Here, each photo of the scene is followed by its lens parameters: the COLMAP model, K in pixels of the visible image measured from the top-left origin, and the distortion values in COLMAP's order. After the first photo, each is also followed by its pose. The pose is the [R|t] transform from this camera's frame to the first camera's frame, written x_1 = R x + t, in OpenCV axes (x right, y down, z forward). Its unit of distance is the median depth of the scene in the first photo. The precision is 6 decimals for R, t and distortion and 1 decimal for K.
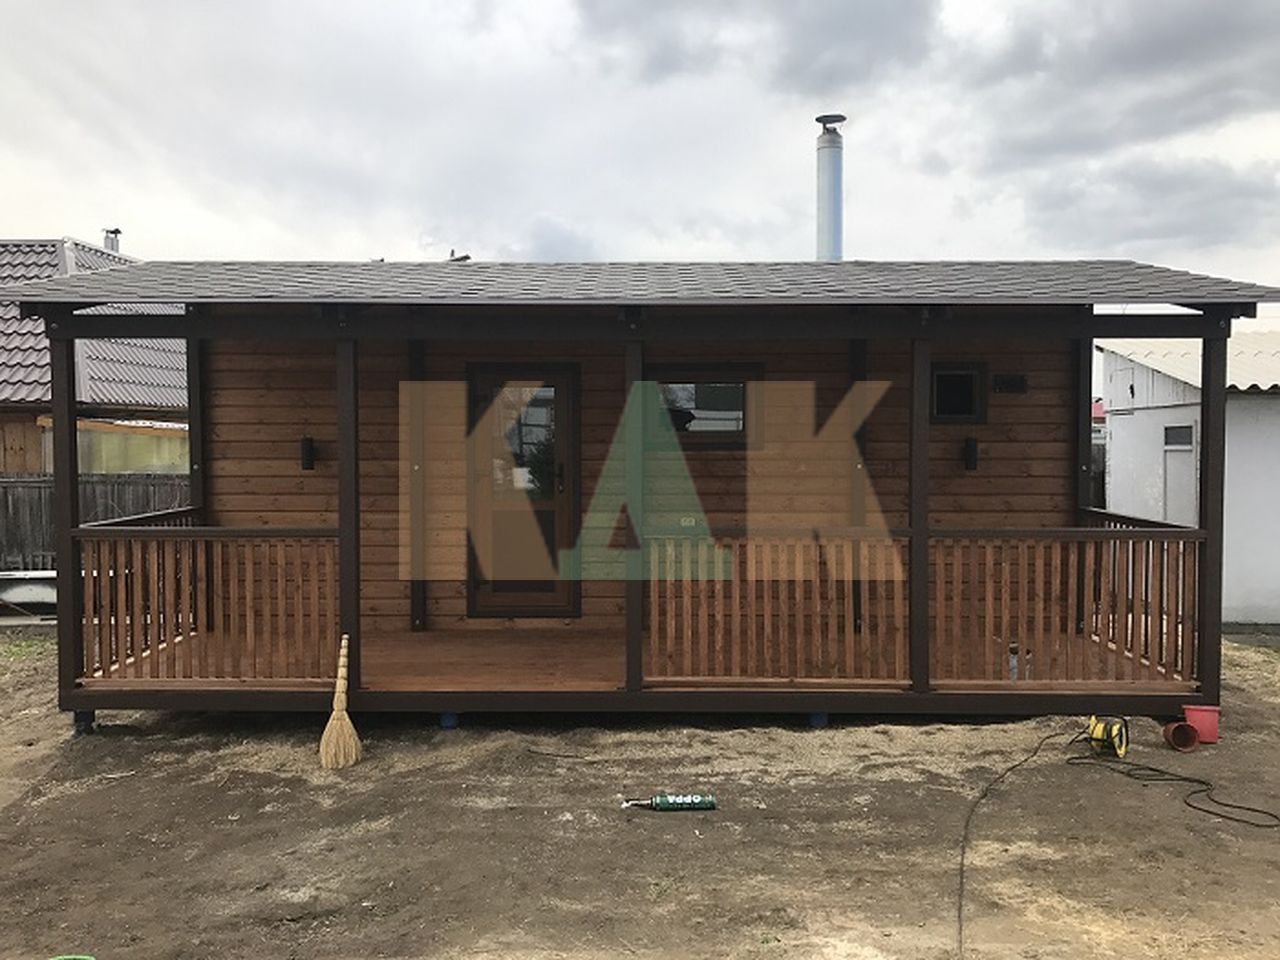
lens RADIAL K [[1065.4, 0, 640.0], [0, 1065.4, 480.0], [0, 0, 1]] dist [-0.002682, 0.001595]
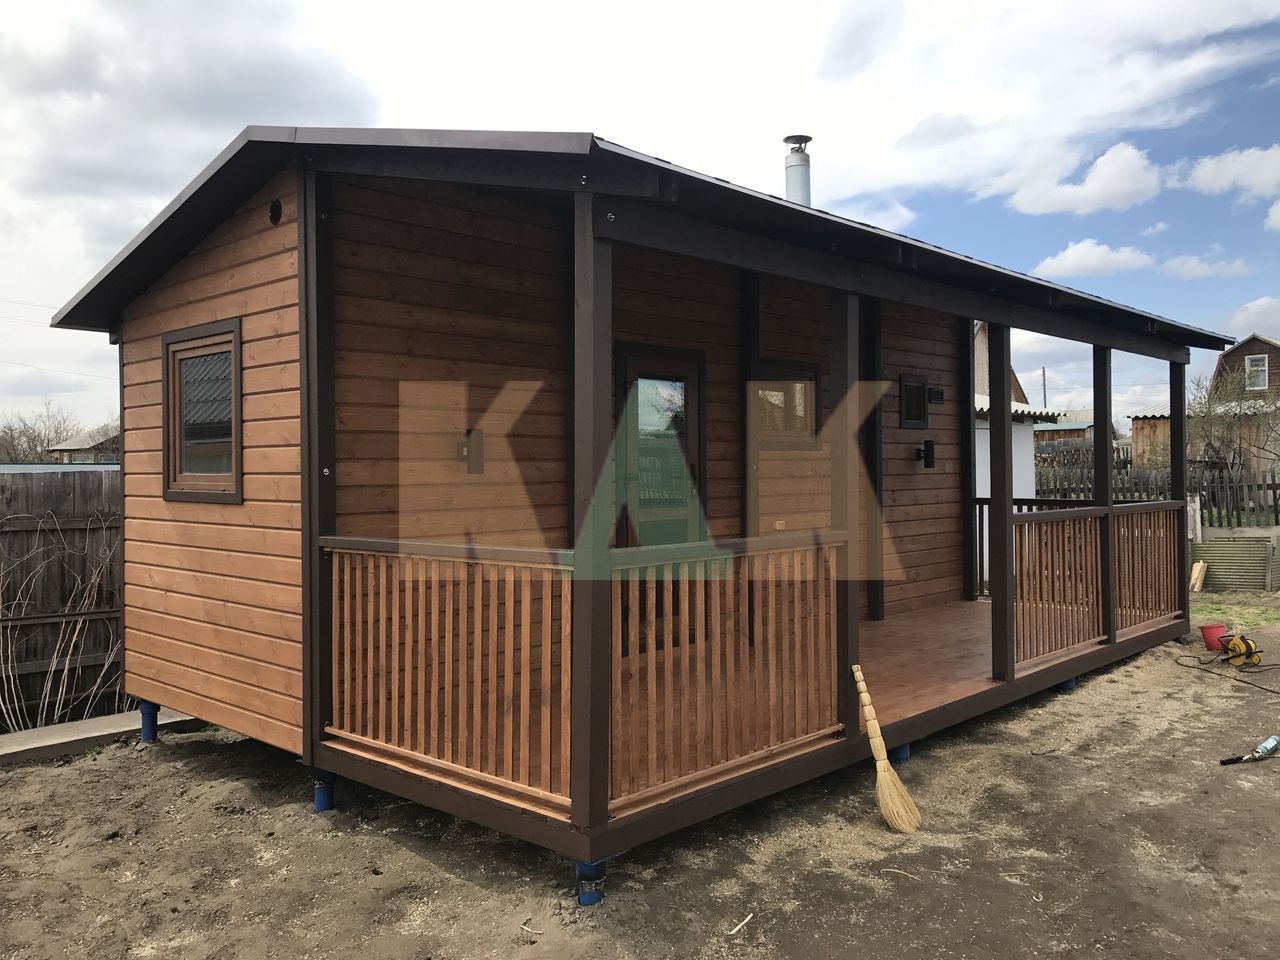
lens RADIAL K [[1065.4, 0, 640.0], [0, 1065.4, 480.0], [0, 0, 1]] dist [-0.002682, 0.001595]
pose [[0.674056, -0.015087, 0.738526, -0.980632], [0.039886, 0.999076, -0.015995, 0.012712], [-0.737602, 0.040239, 0.674035, 0.582792]]
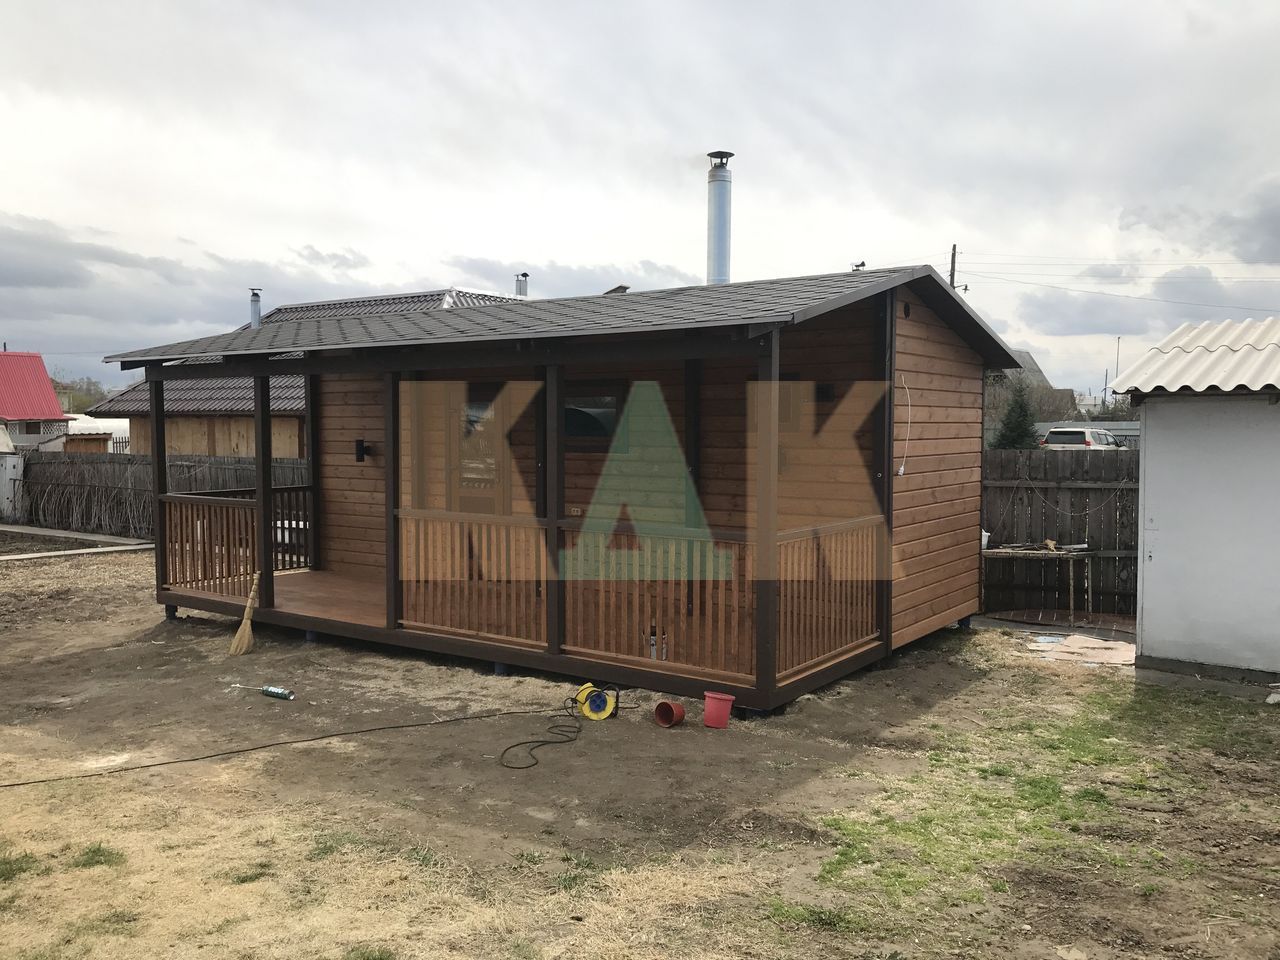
lens RADIAL K [[1064.8, 0, 640.0], [0, 1064.8, 480.0], [0, 0, 1]] dist [0.015530, -0.003870]
pose [[0.826228, 0.030307, -0.562520, 1.039342], [-0.028333, 0.999524, 0.012236, -0.017561], [0.562623, 0.005828, 0.826693, 0.052194]]
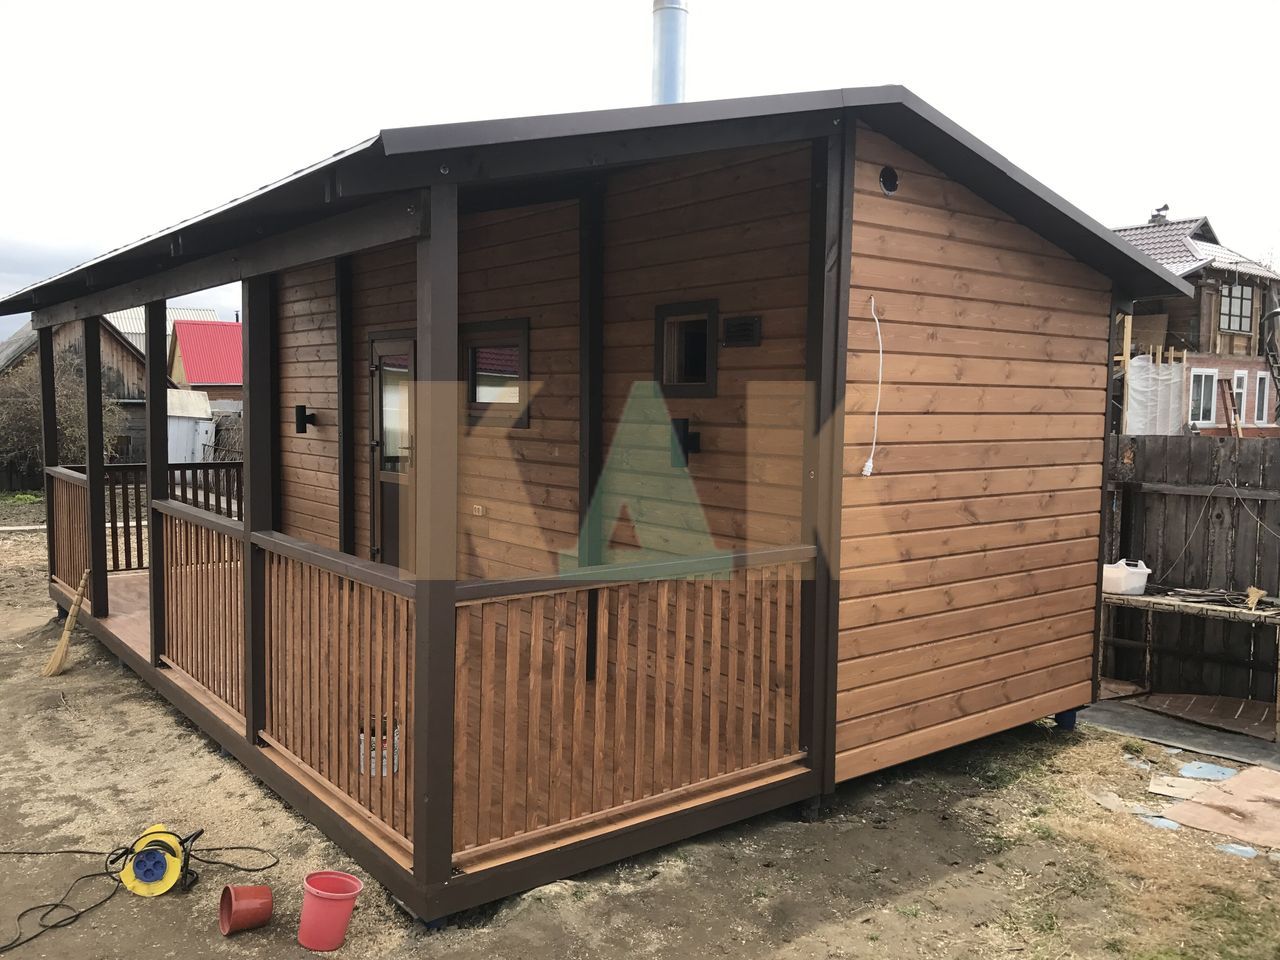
lens RADIAL K [[1063.3, 0, 640.0], [0, 1063.3, 480.0], [0, 0, 1]] dist [0.018643, 0.006100]
pose [[0.629893, 0.067792, -0.773718, 1.039068], [-0.051661, 0.997634, 0.045354, -0.039171], [0.774962, 0.011403, 0.631905, 0.740583]]
